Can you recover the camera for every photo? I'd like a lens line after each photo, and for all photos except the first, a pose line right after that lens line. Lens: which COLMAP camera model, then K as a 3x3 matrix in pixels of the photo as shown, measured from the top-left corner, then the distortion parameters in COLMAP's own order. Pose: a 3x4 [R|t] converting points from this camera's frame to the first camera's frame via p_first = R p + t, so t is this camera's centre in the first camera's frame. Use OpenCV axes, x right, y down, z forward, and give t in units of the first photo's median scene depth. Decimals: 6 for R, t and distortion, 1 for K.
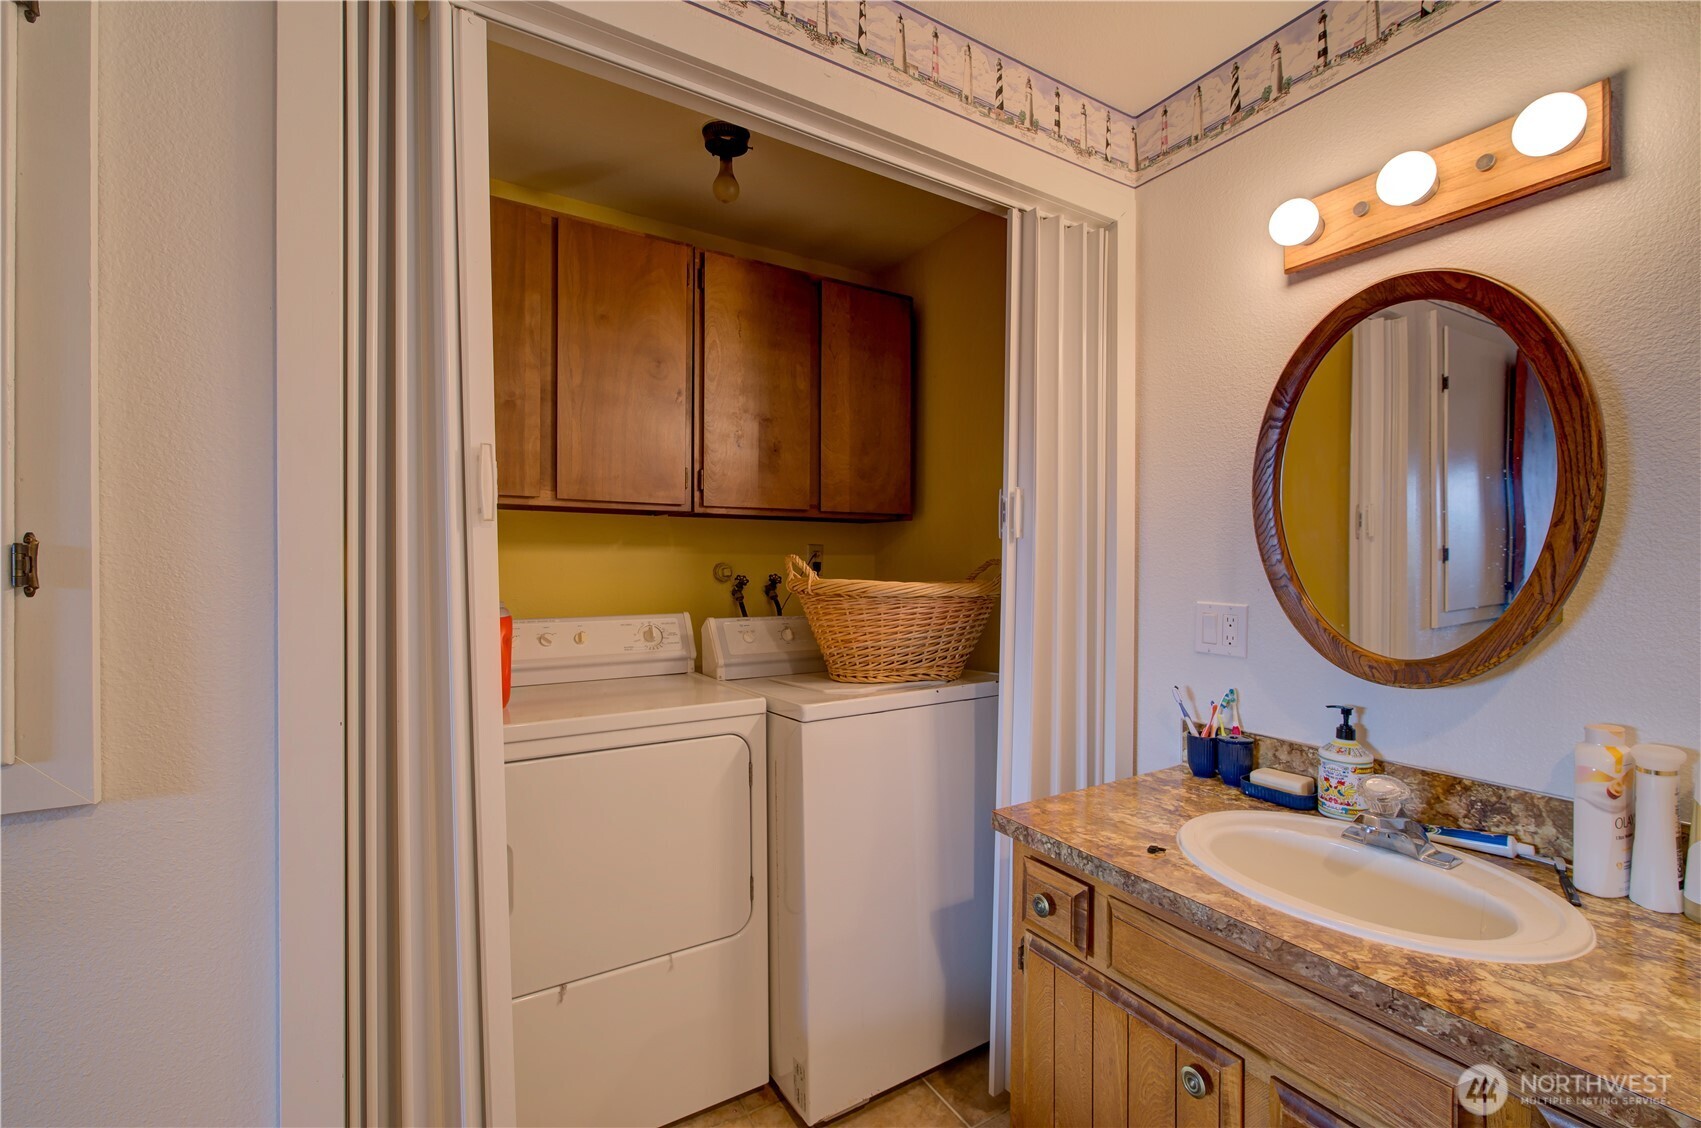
lens RADIAL K [[716.9, 0, 858.3], [0, 716.9, 569.3], [0, 0, 1]] dist [-0.001500, -0.000098]
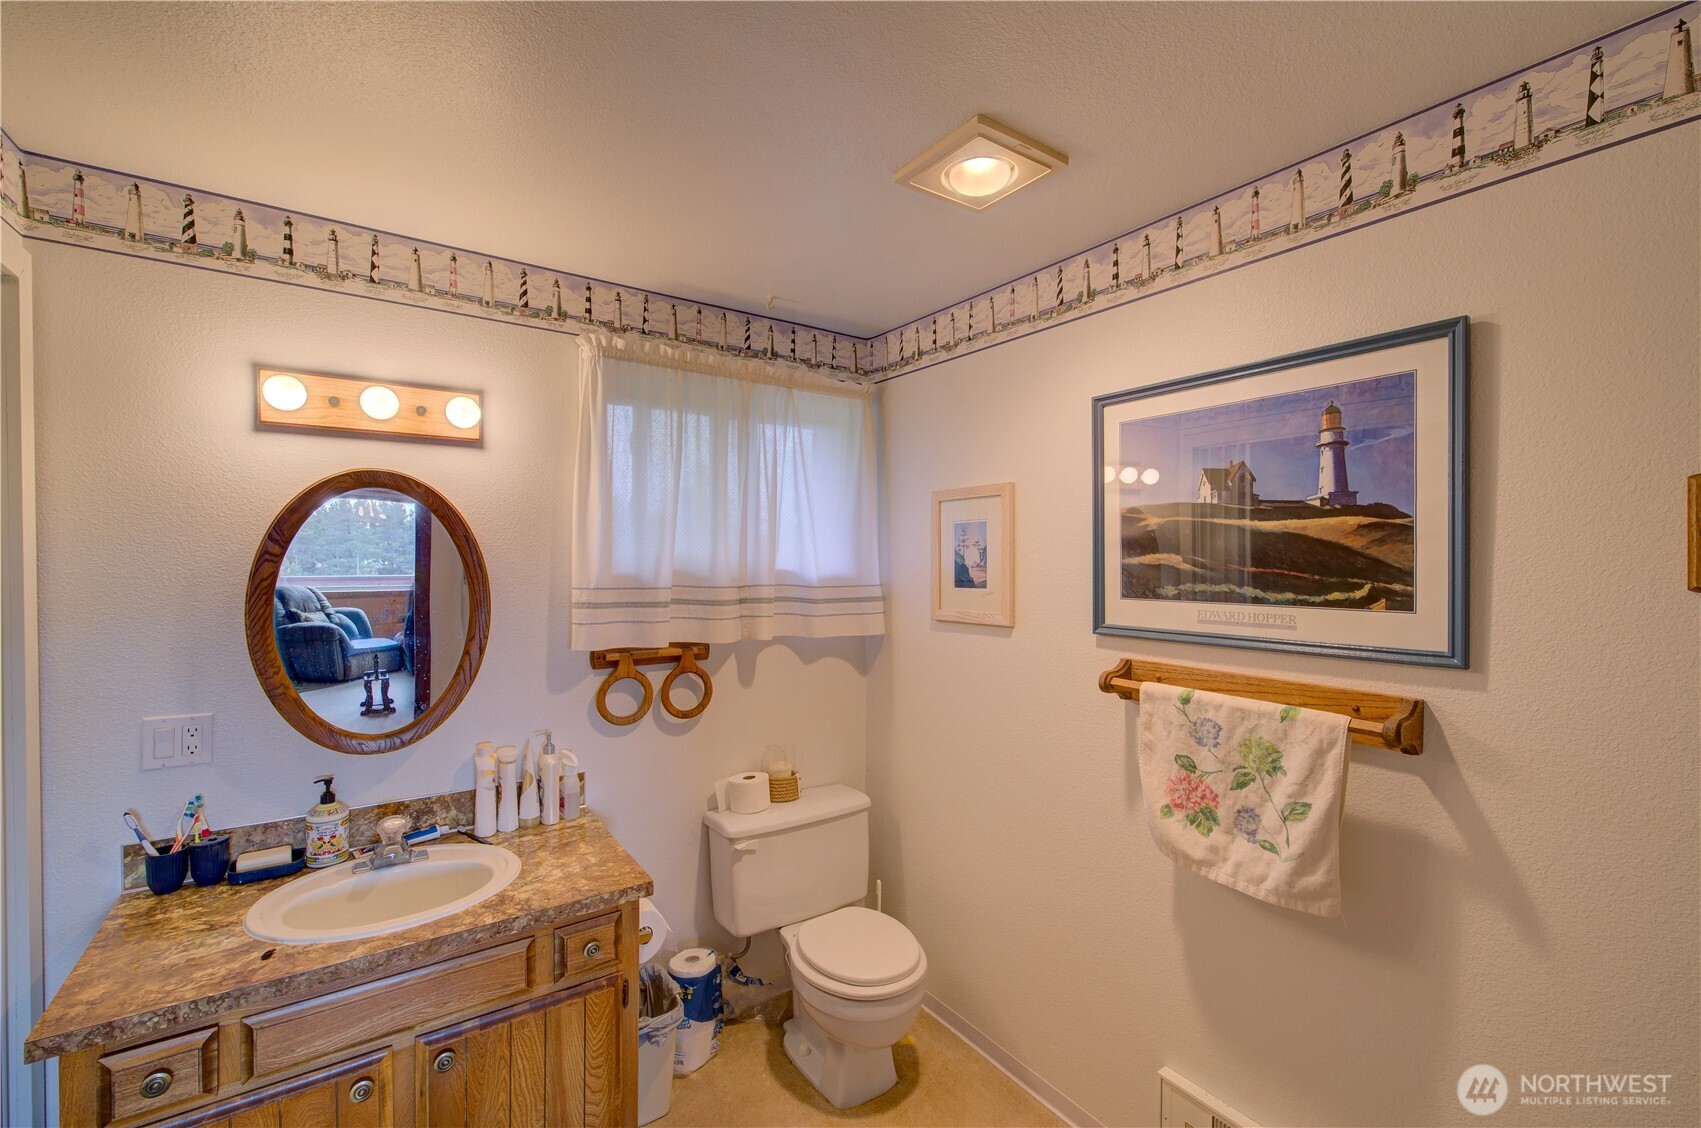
lens RADIAL K [[716.9, 0, 858.3], [0, 716.9, 569.3], [0, 0, 1]] dist [-0.001500, -0.000098]
pose [[-0.073996, -0.018913, 0.997079, -0.747568], [0.001952, 0.999815, 0.019110, -0.231207], [-0.997257, 0.003360, -0.073945, 0.140735]]
